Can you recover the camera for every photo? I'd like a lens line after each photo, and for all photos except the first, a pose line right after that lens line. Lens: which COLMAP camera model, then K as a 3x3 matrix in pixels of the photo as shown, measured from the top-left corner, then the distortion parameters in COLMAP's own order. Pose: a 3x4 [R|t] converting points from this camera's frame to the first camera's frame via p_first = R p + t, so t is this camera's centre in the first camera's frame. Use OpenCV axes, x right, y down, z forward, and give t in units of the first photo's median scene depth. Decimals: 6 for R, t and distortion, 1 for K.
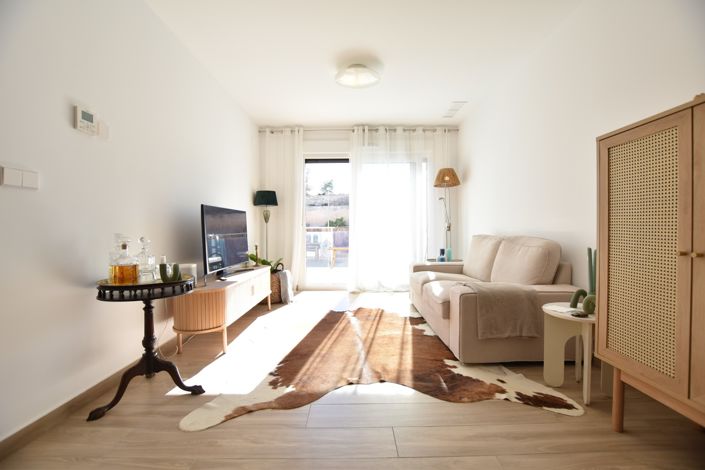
lens RADIAL K [[307.6, 0, 352.5], [0, 307.6, 235.0], [0, 0, 1]] dist [-0.001684, -0.000214]
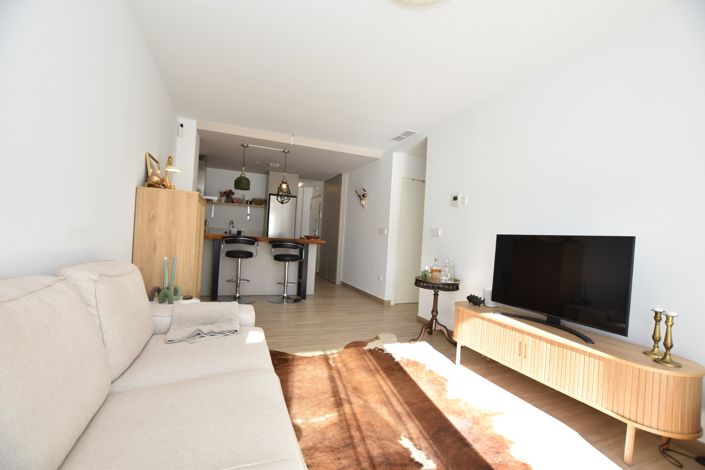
lens RADIAL K [[307.6, 0, 352.5], [0, 307.6, 235.0], [0, 0, 1]] dist [-0.001684, -0.000214]
pose [[-0.931076, -0.046400, -0.361861, 0.485187], [-0.055462, 0.998353, 0.014692, -0.118693], [0.360584, 0.033750, -0.932116, 2.495898]]
